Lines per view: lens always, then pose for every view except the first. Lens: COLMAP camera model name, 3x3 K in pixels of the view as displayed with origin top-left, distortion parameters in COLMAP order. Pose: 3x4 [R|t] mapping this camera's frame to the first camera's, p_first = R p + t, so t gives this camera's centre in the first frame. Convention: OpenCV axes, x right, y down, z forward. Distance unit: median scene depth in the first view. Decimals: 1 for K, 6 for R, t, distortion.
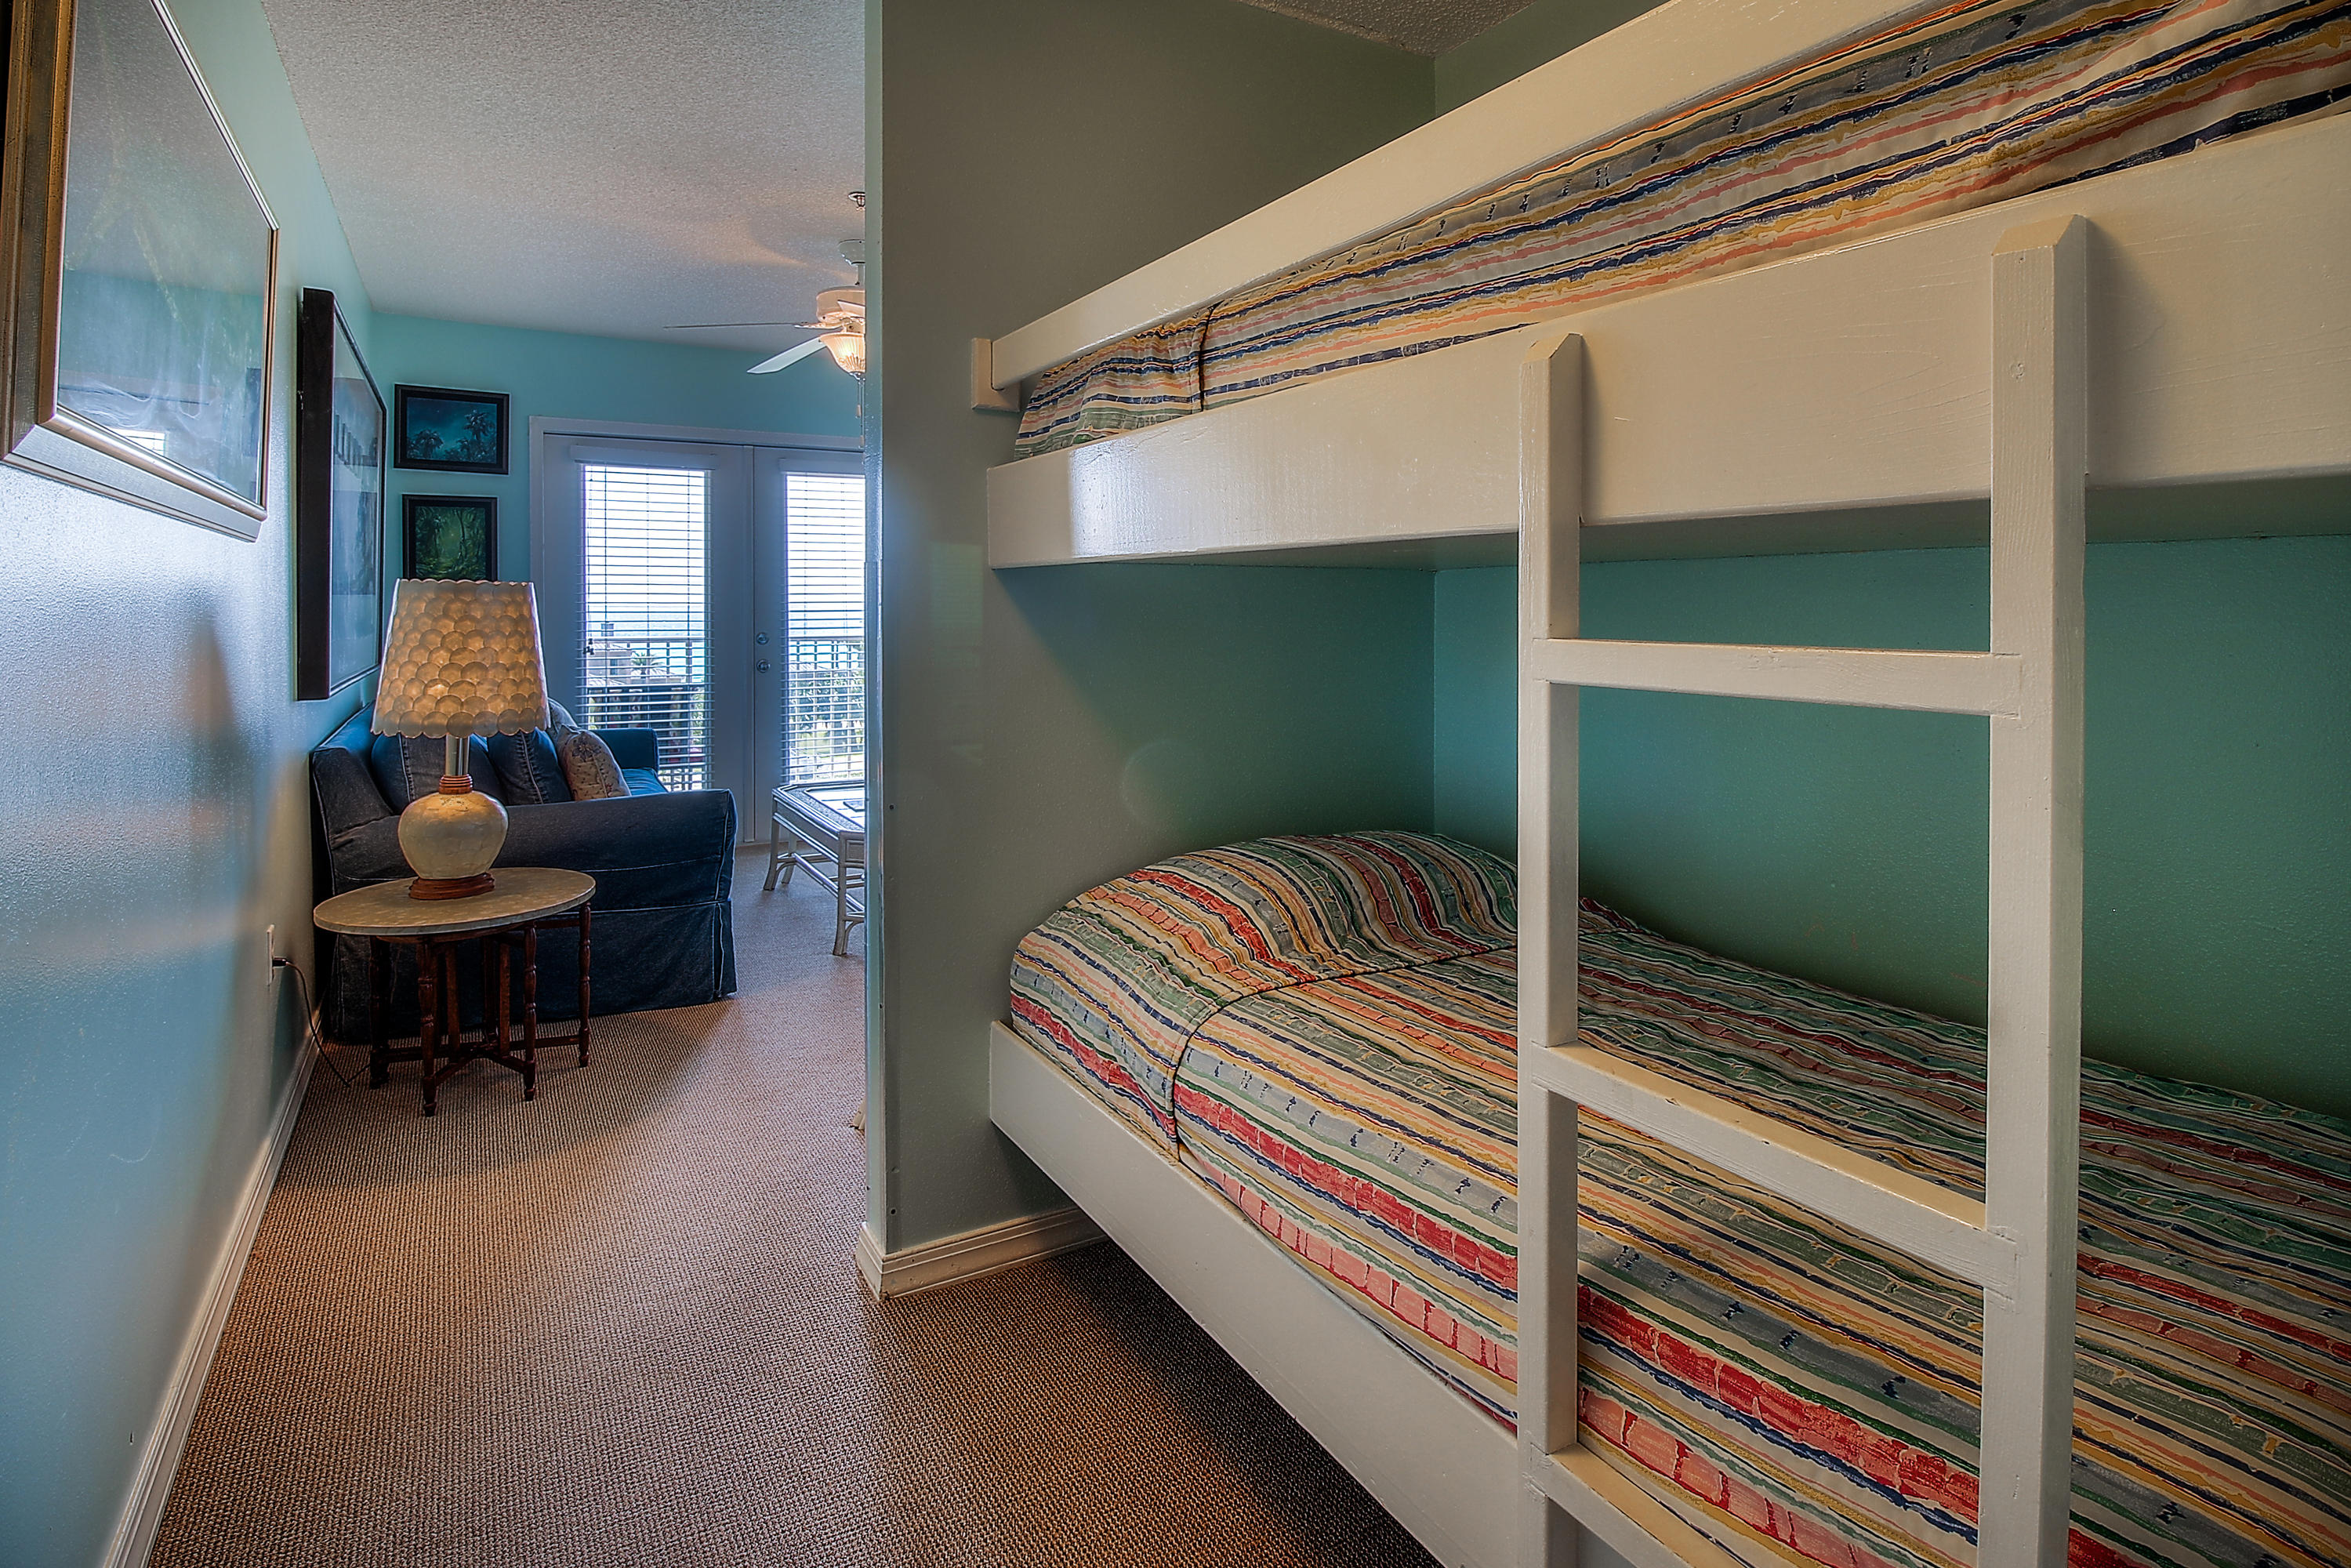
lens RADIAL K [[1226.4, 0, 1192.5], [0, 1226.4, 617.0], [0, 0, 1]] dist [-0.002314, -0.012675]
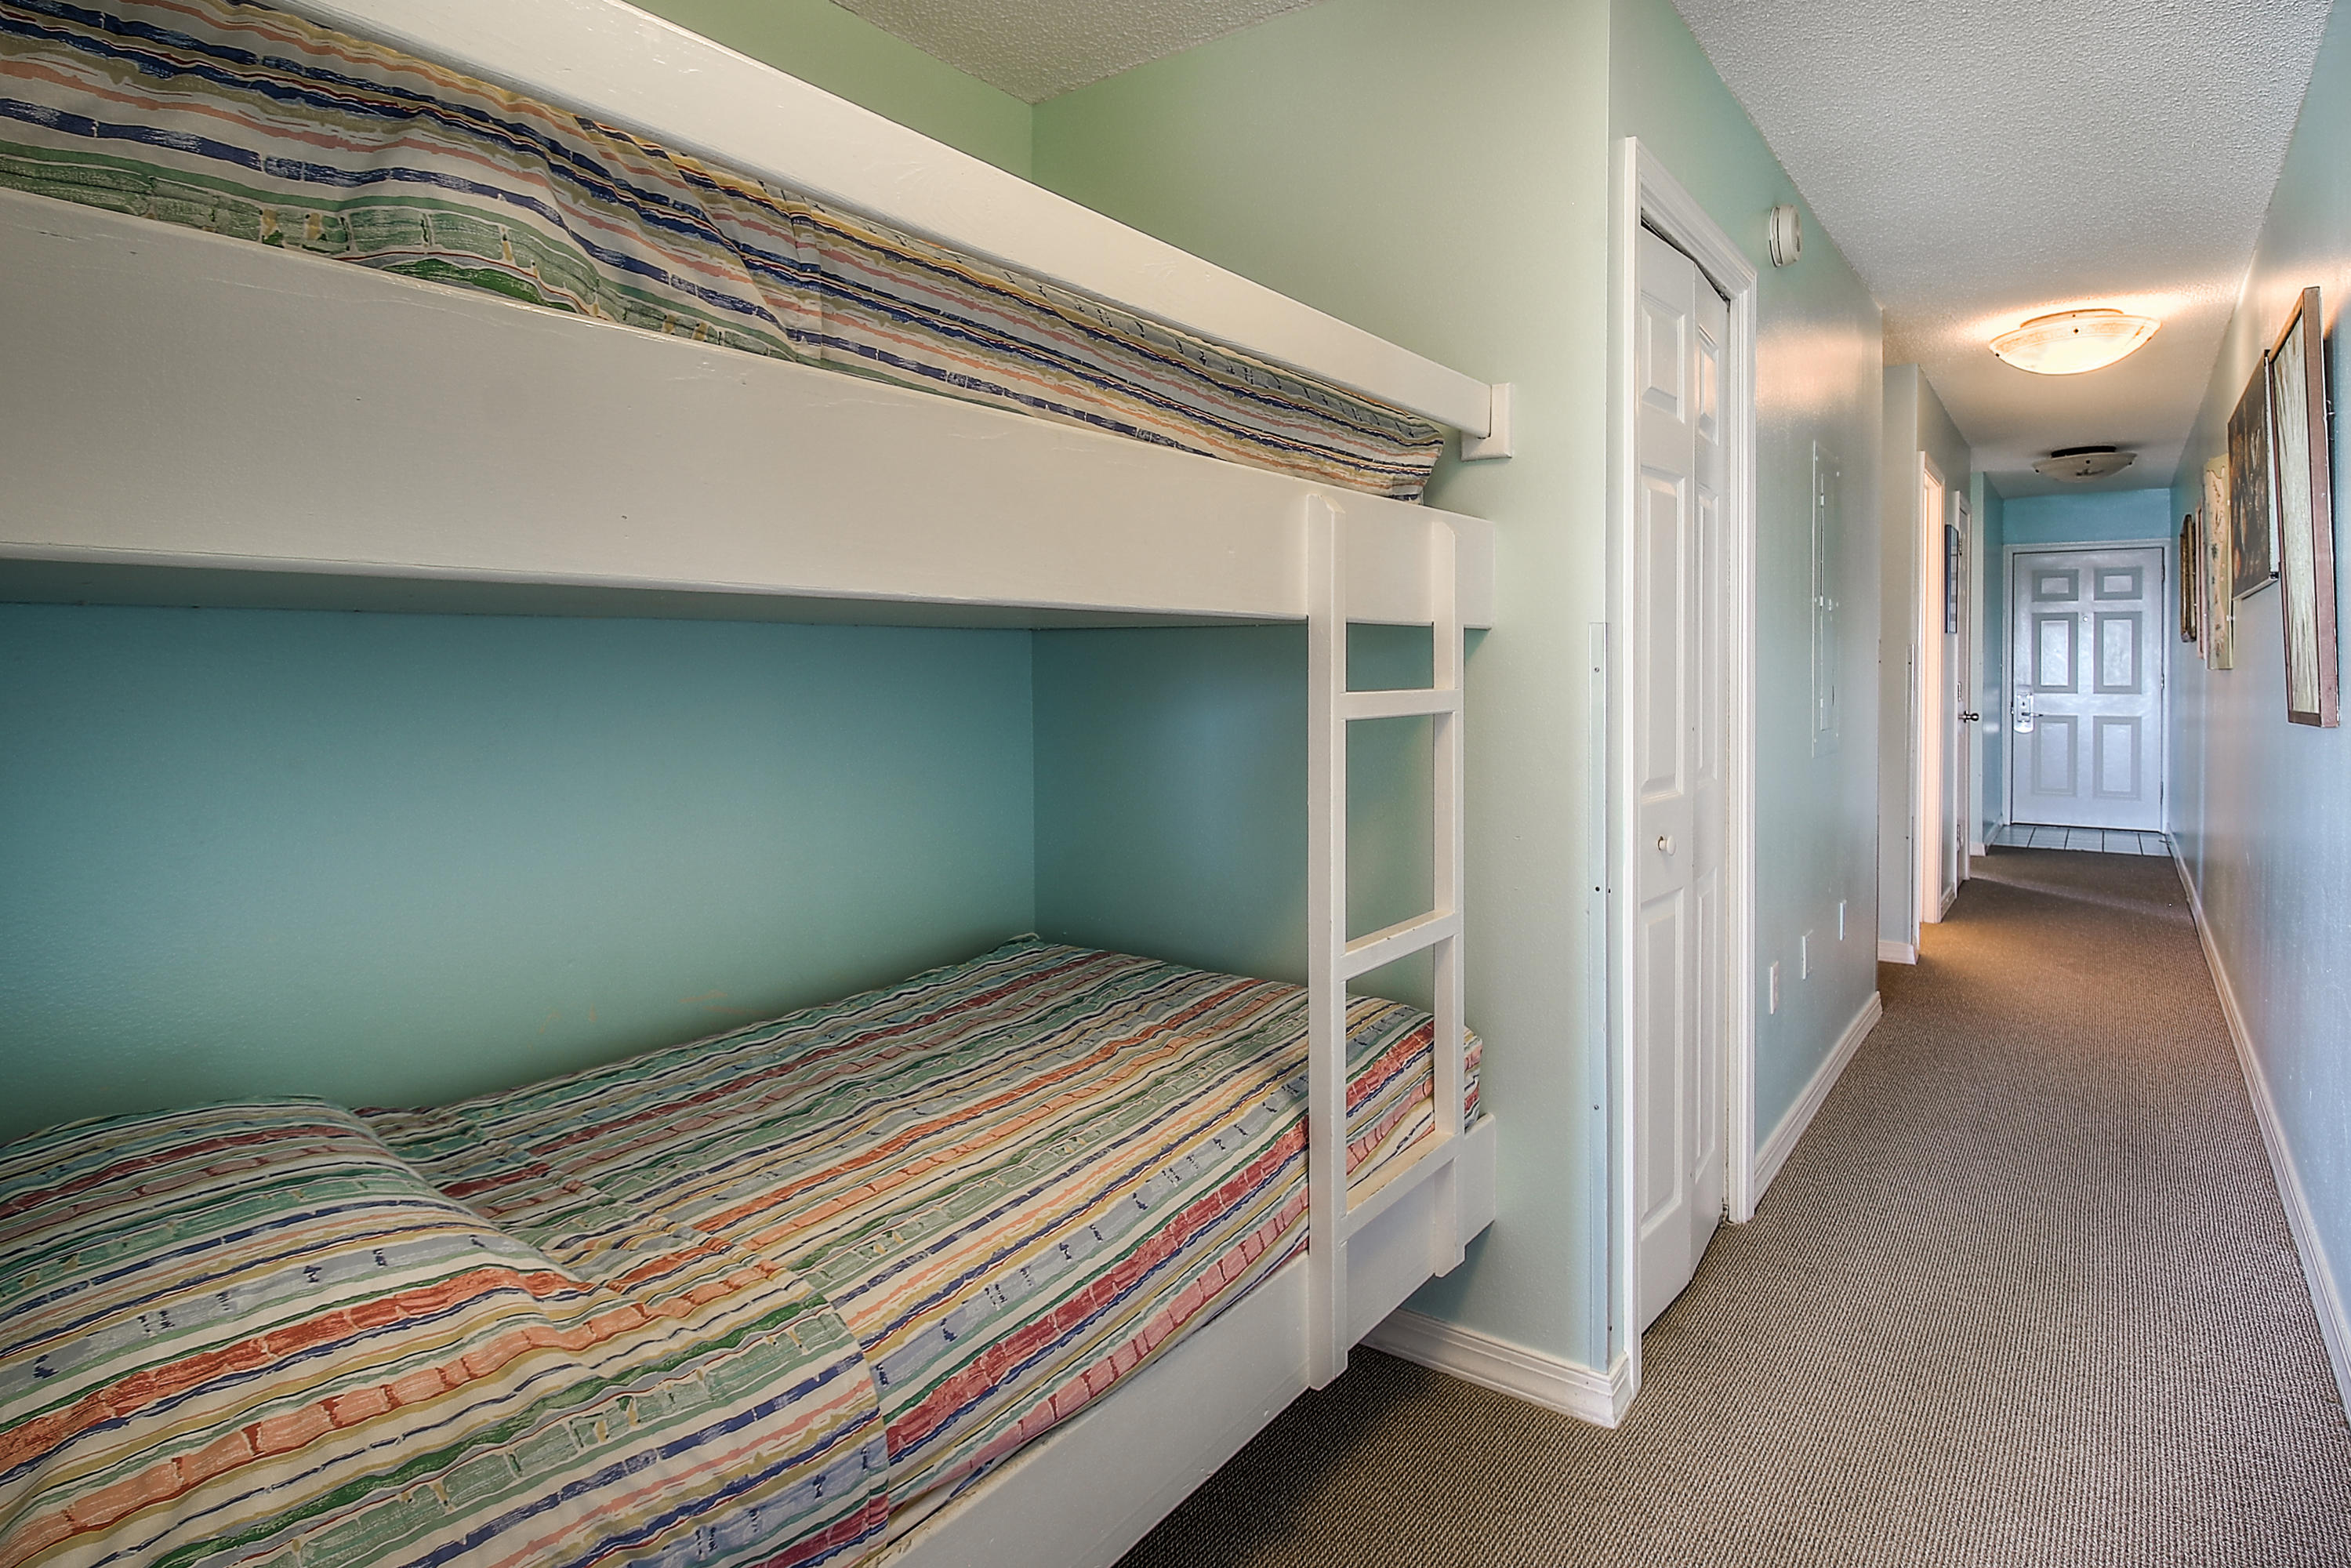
lens RADIAL K [[1226.4, 0, 1234.7], [0, 1226.4, 674.3], [0, 0, 1]] dist [-0.002314, -0.012675]
pose [[-0.416682, -0.009453, 0.909003, -0.792958], [0.010400, 0.999831, 0.015165, -0.022650], [-0.908993, 0.015773, -0.416514, 1.313037]]
